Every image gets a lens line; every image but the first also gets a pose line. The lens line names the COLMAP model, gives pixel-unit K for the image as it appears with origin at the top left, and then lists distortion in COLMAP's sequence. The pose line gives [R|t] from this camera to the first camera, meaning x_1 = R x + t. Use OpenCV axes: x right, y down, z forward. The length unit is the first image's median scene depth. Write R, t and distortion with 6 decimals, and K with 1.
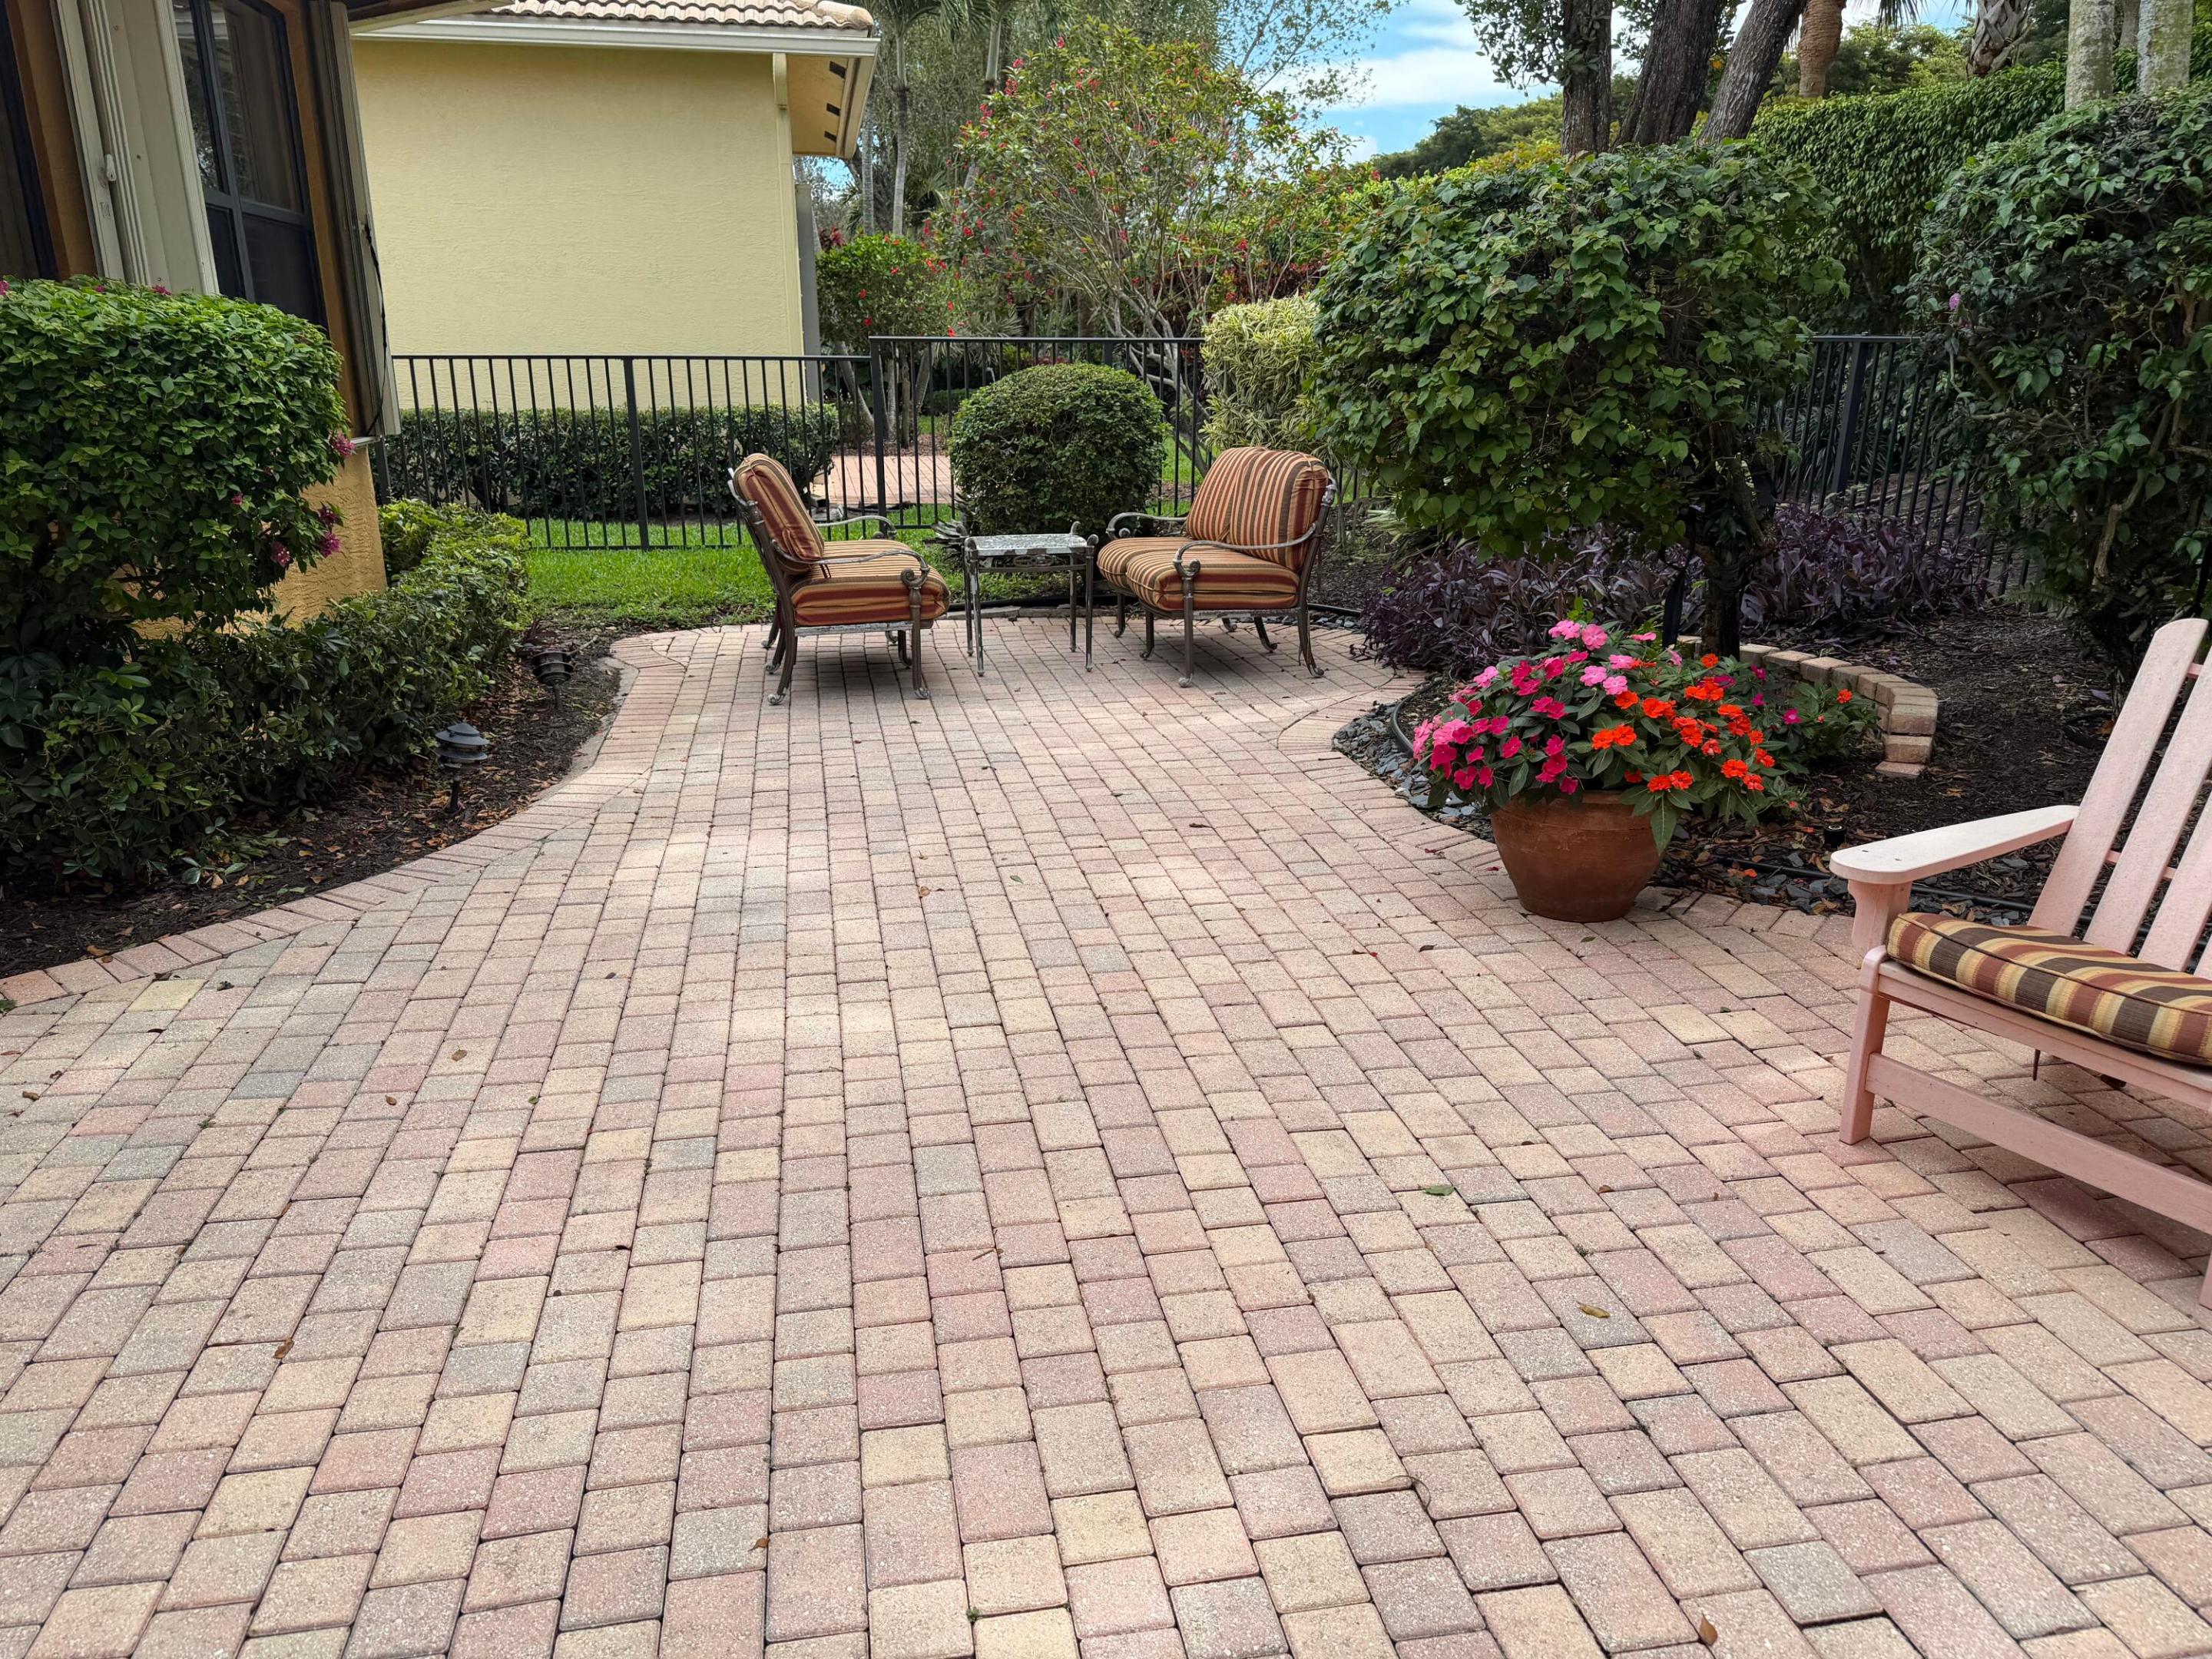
lens RADIAL K [[1549.7, 0, 1091.5], [0, 1549.7, 839.7], [0, 0, 1]] dist [0.067776, -0.090475]
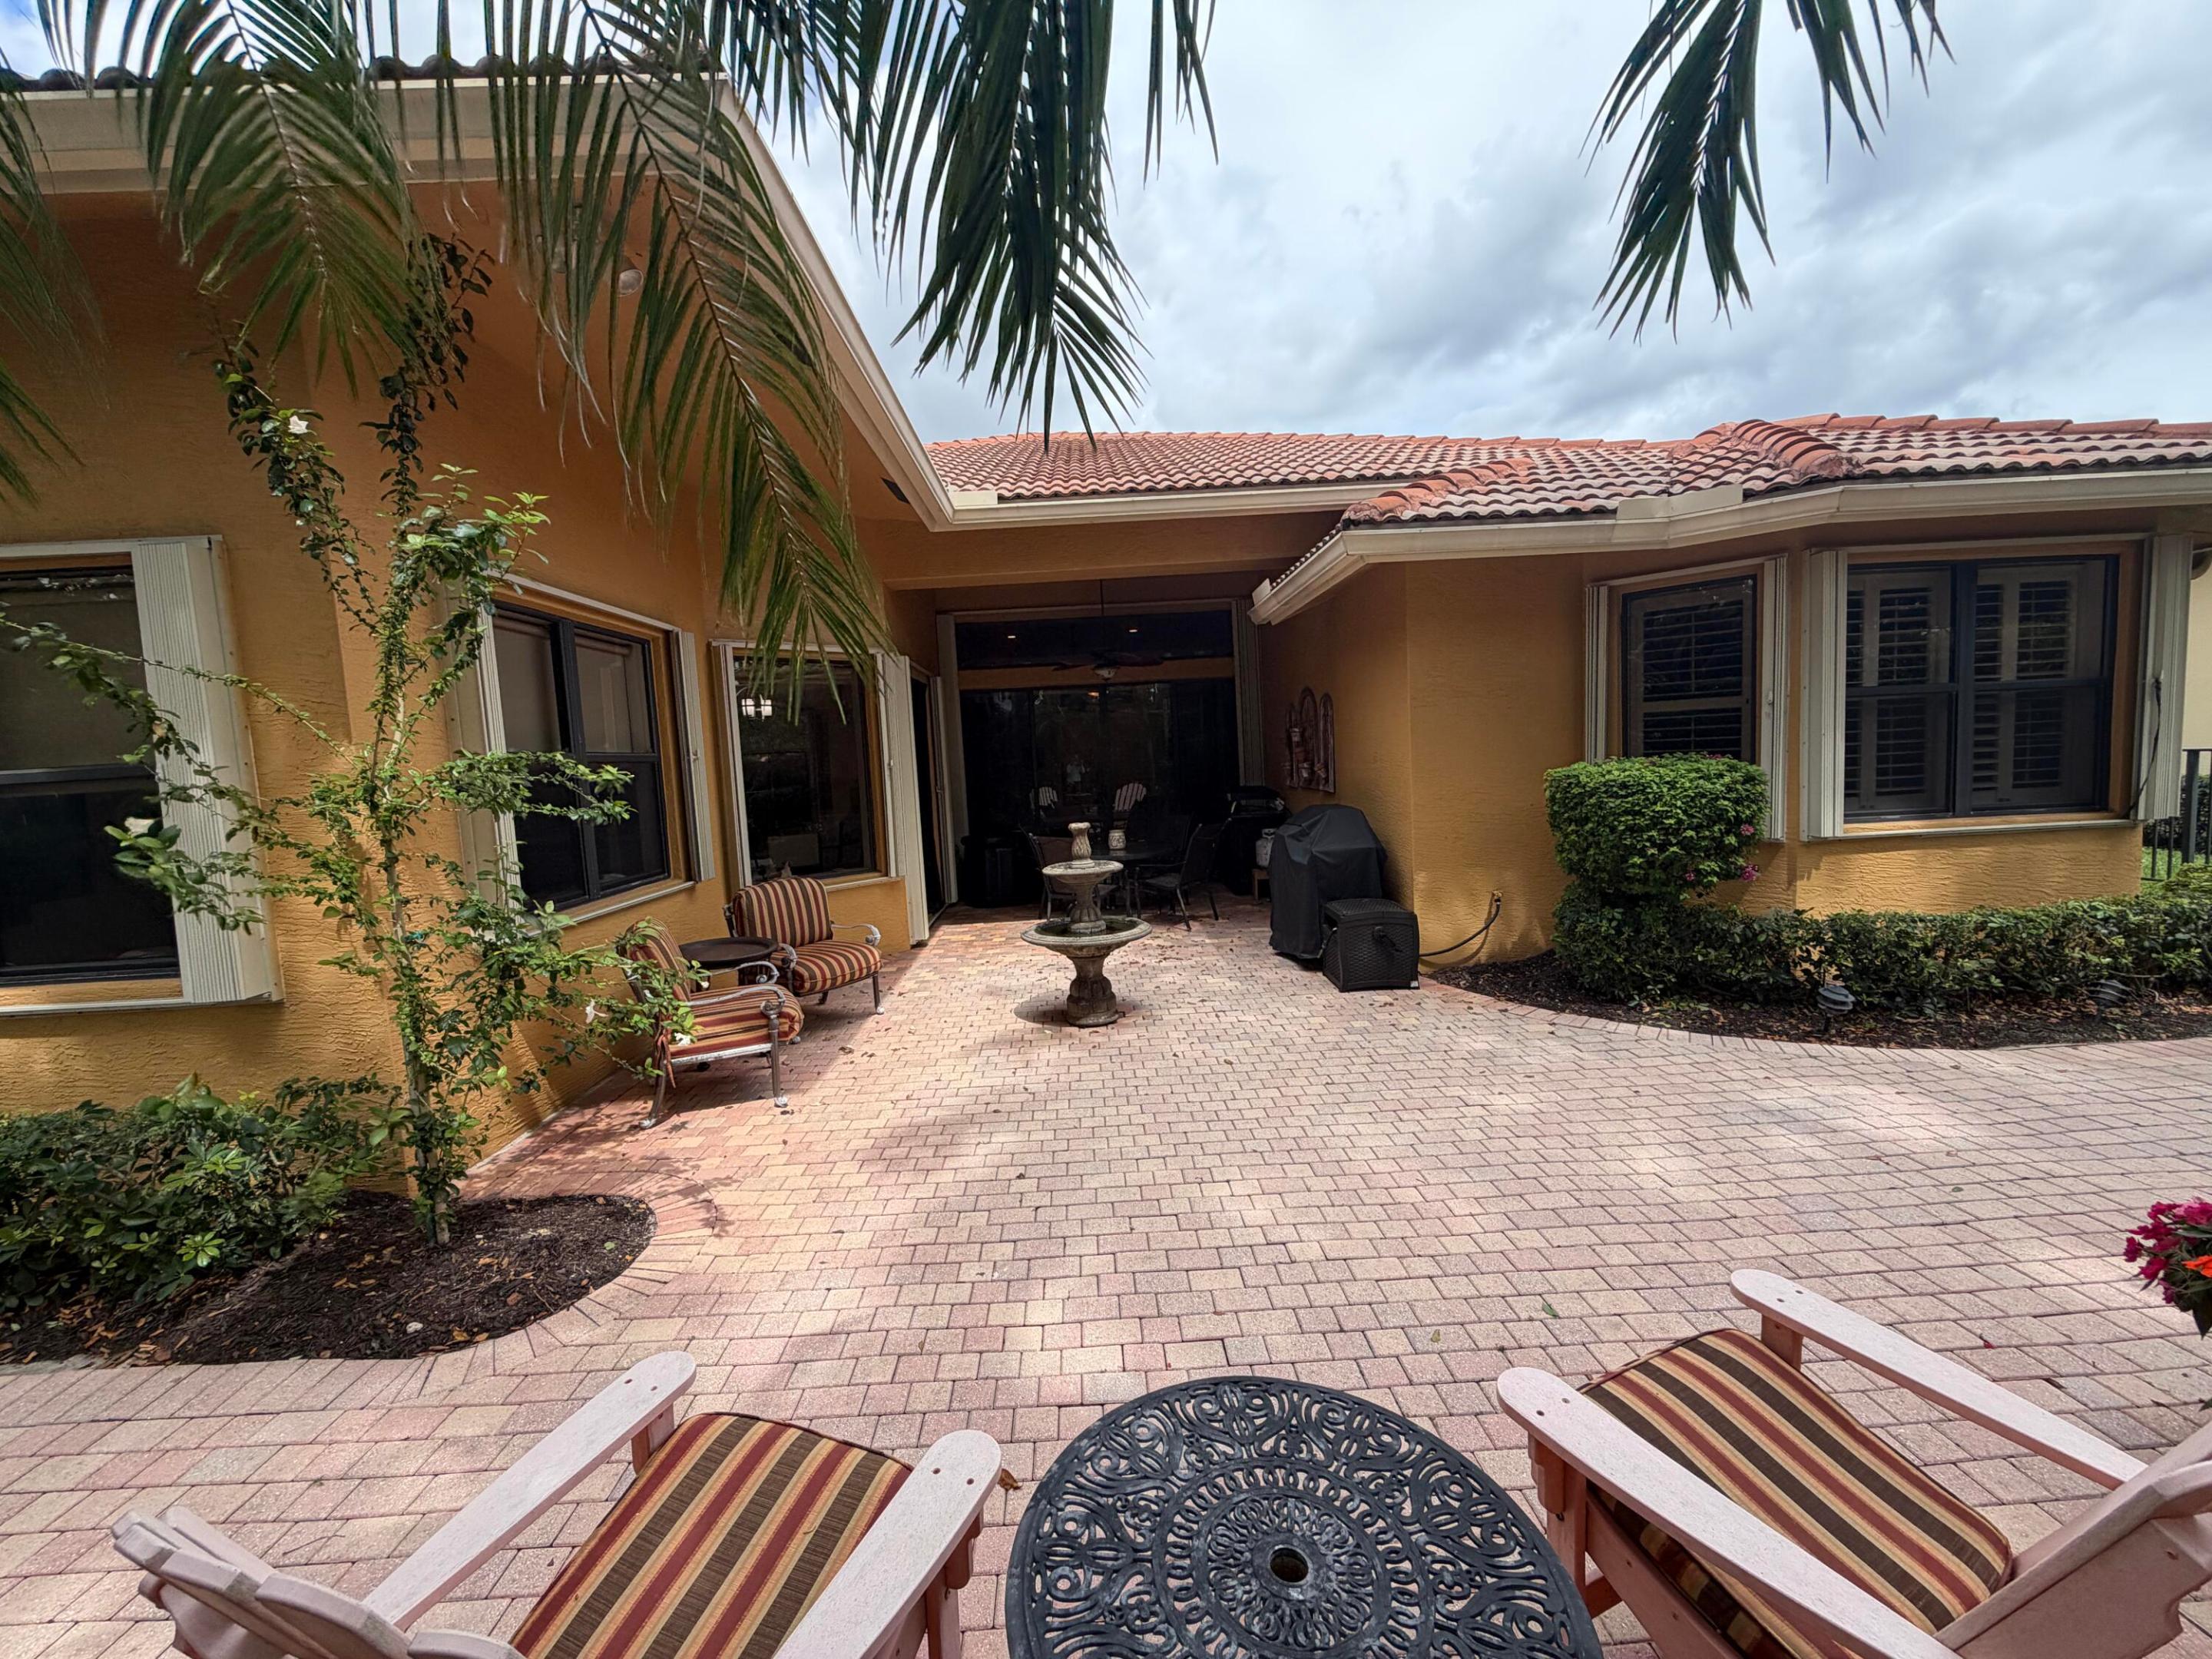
lens RADIAL K [[888.1, 0, 1100.5], [0, 888.1, 825.9], [0, 0, 1]] dist [0.000625, -0.000038]
pose [[-0.147331, 0.084777, -0.985447, 0.864475], [-0.254169, 0.959617, 0.120555, -0.197570], [0.955872, 0.268232, -0.119833, 0.358527]]
